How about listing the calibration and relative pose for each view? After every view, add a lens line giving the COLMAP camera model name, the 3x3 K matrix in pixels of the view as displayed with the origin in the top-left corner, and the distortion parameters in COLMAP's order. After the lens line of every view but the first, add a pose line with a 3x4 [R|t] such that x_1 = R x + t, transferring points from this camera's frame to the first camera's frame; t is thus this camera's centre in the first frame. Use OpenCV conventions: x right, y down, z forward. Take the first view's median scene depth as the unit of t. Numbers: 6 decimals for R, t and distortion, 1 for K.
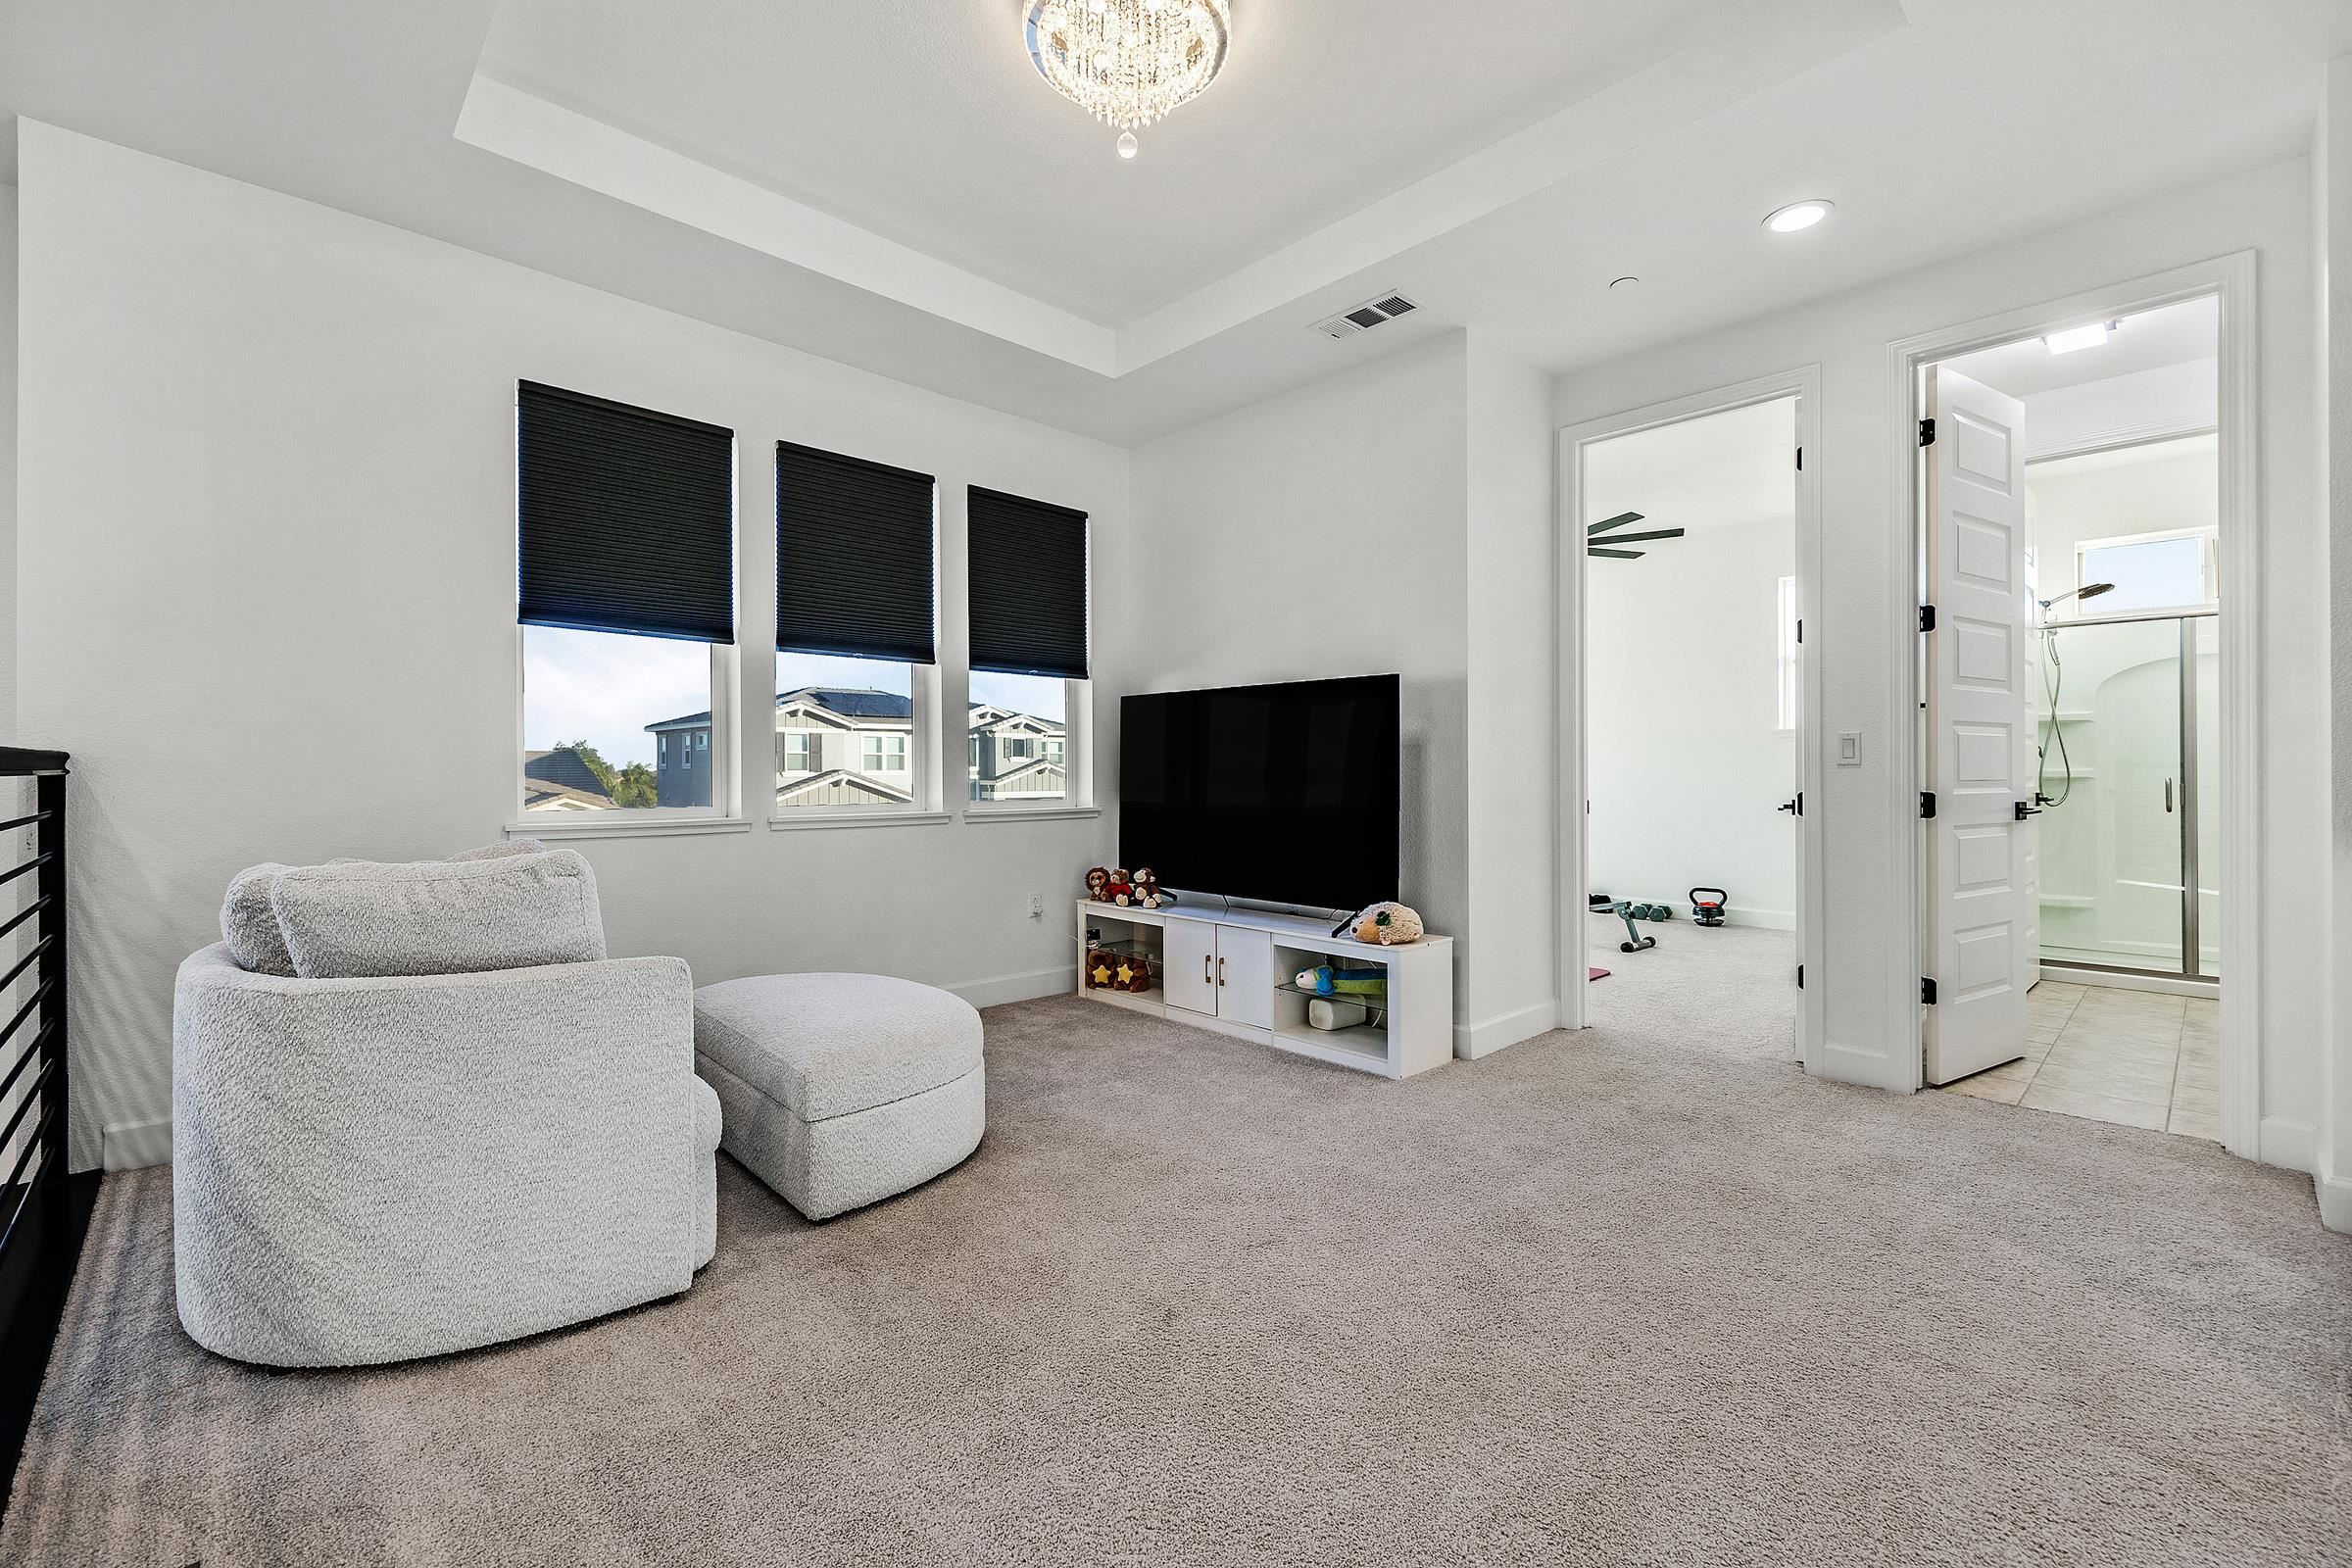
lens RADIAL K [[991.9, 0, 1178.7], [0, 991.9, 773.3], [0, 0, 1]] dist [-0.001328, -0.000369]
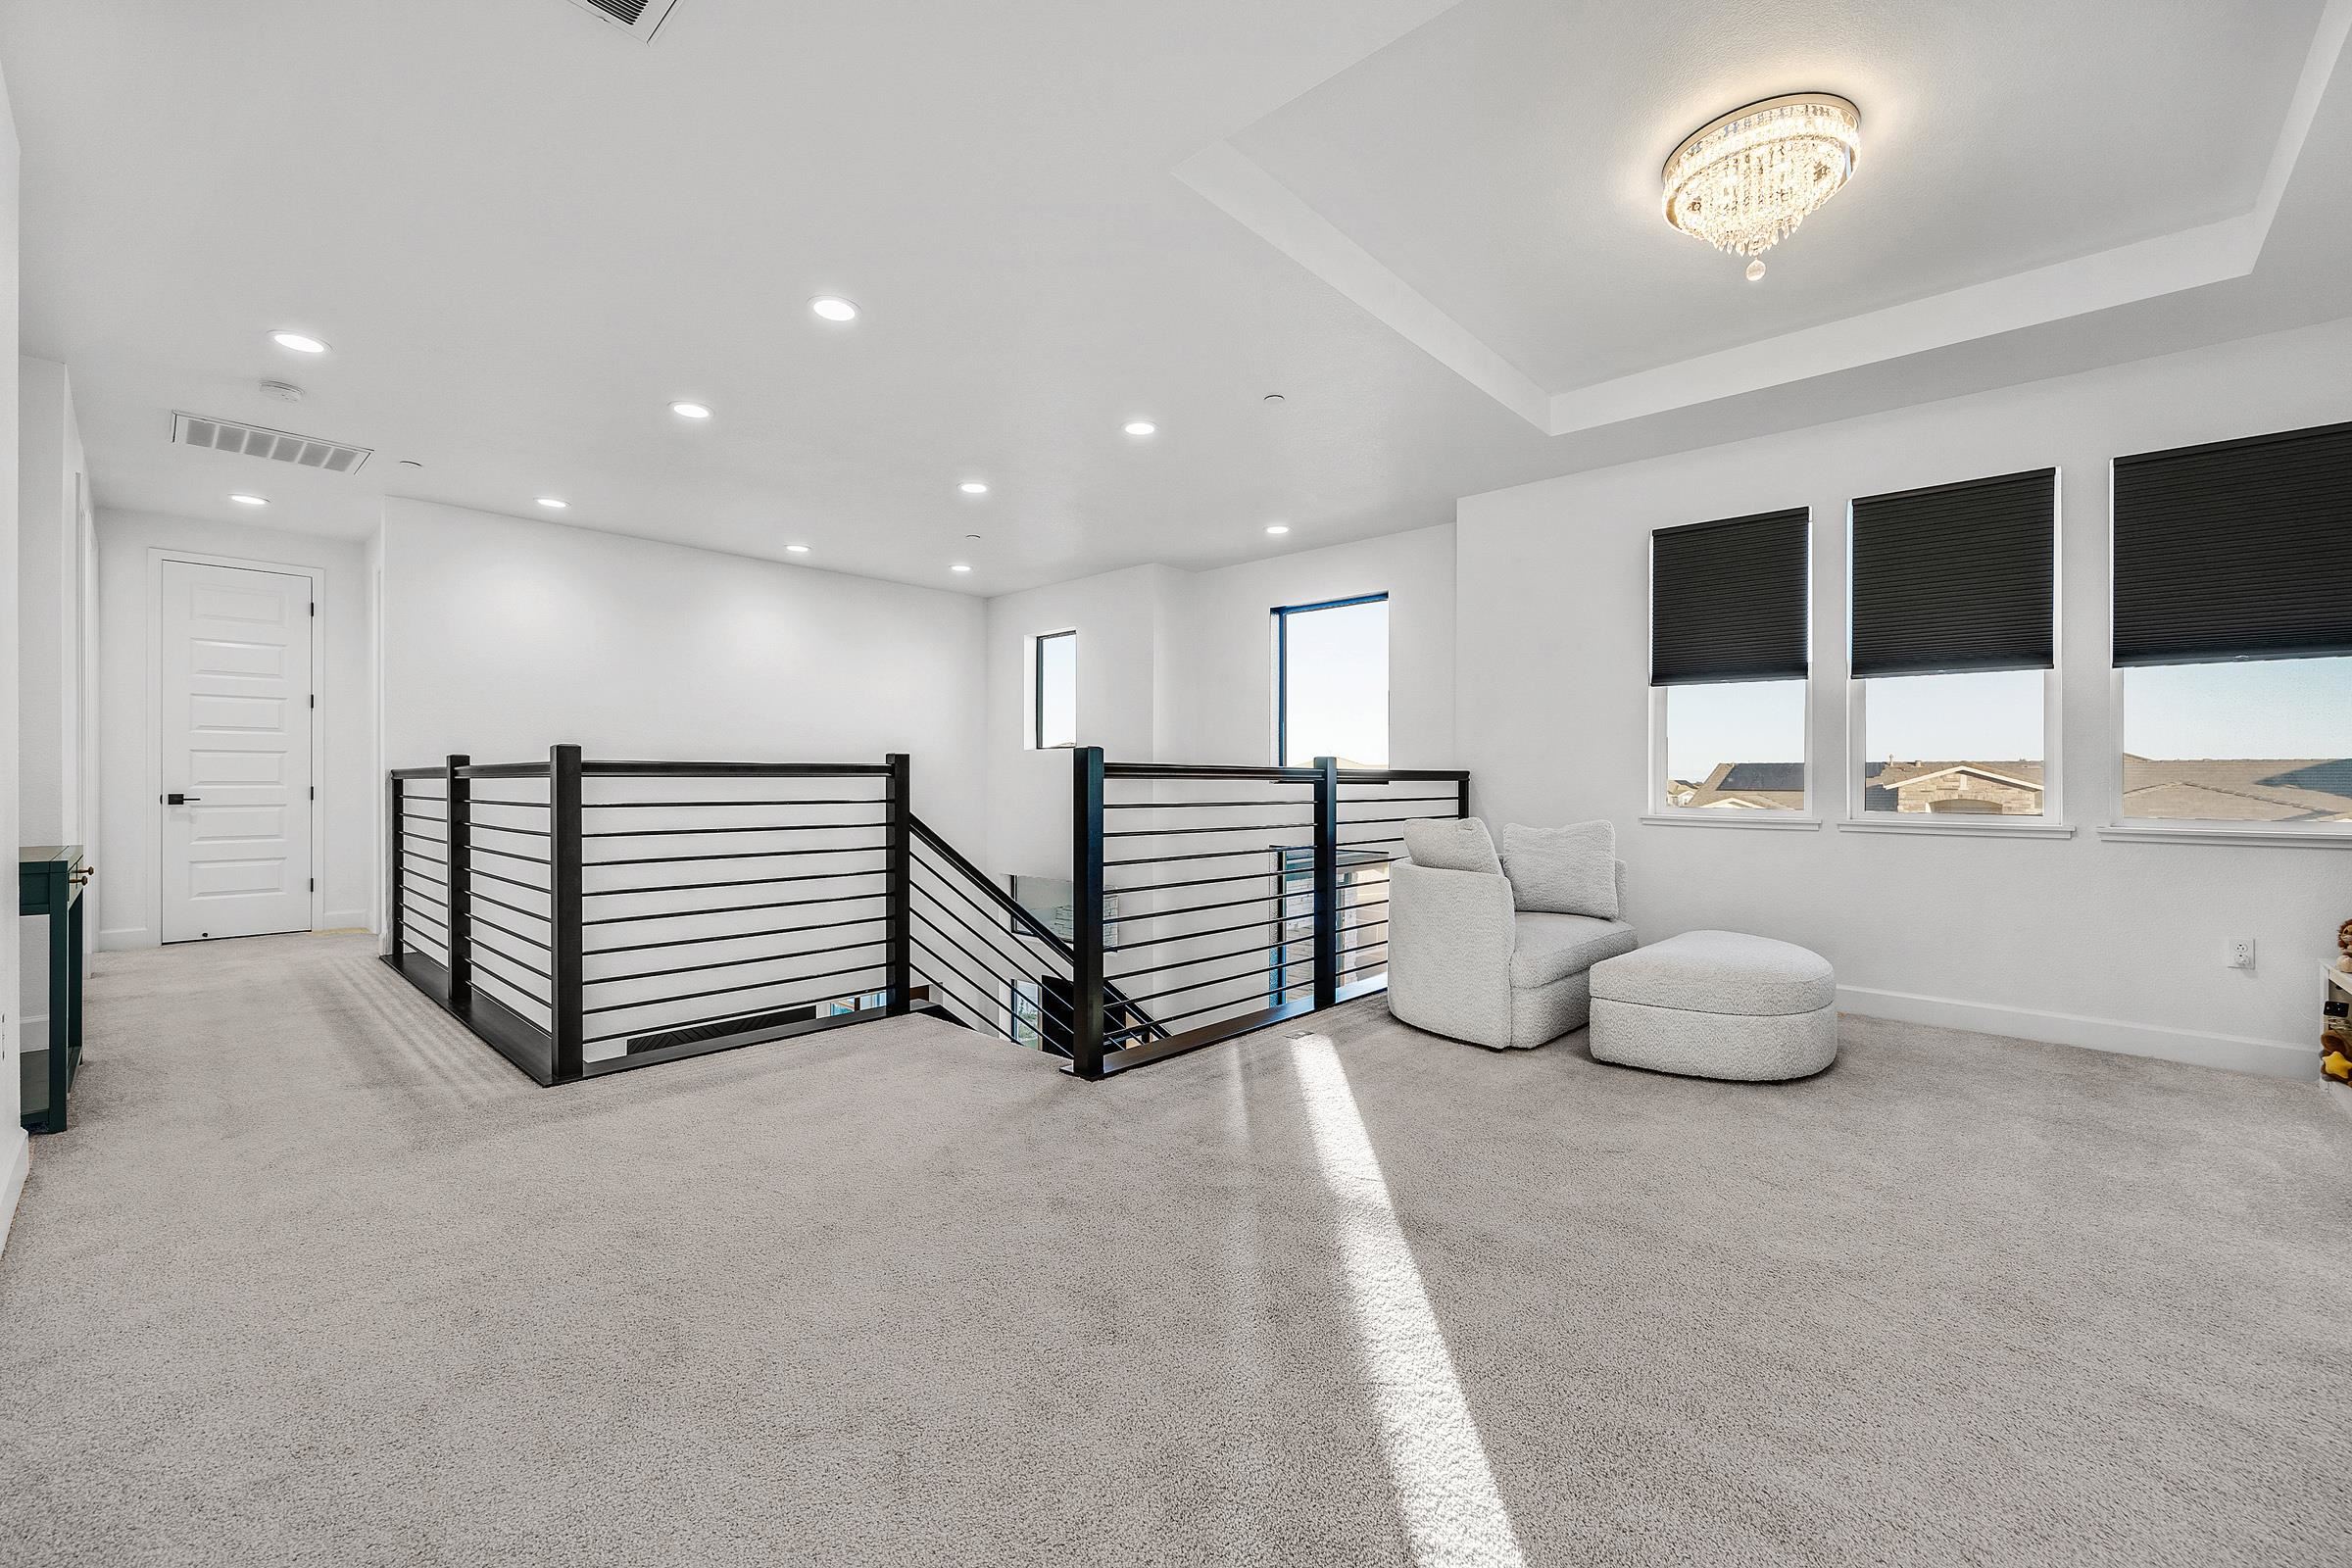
lens RADIAL K [[948.7, 0, 1179.2], [0, 948.7, 781.3], [0, 0, 1]] dist [-0.000230, -0.001014]
pose [[0.069112, 0.003959, -0.997601, 0.631200], [-0.010688, 0.999938, 0.003228, 0.002671], [0.997552, 0.010439, 0.069150, 0.122013]]
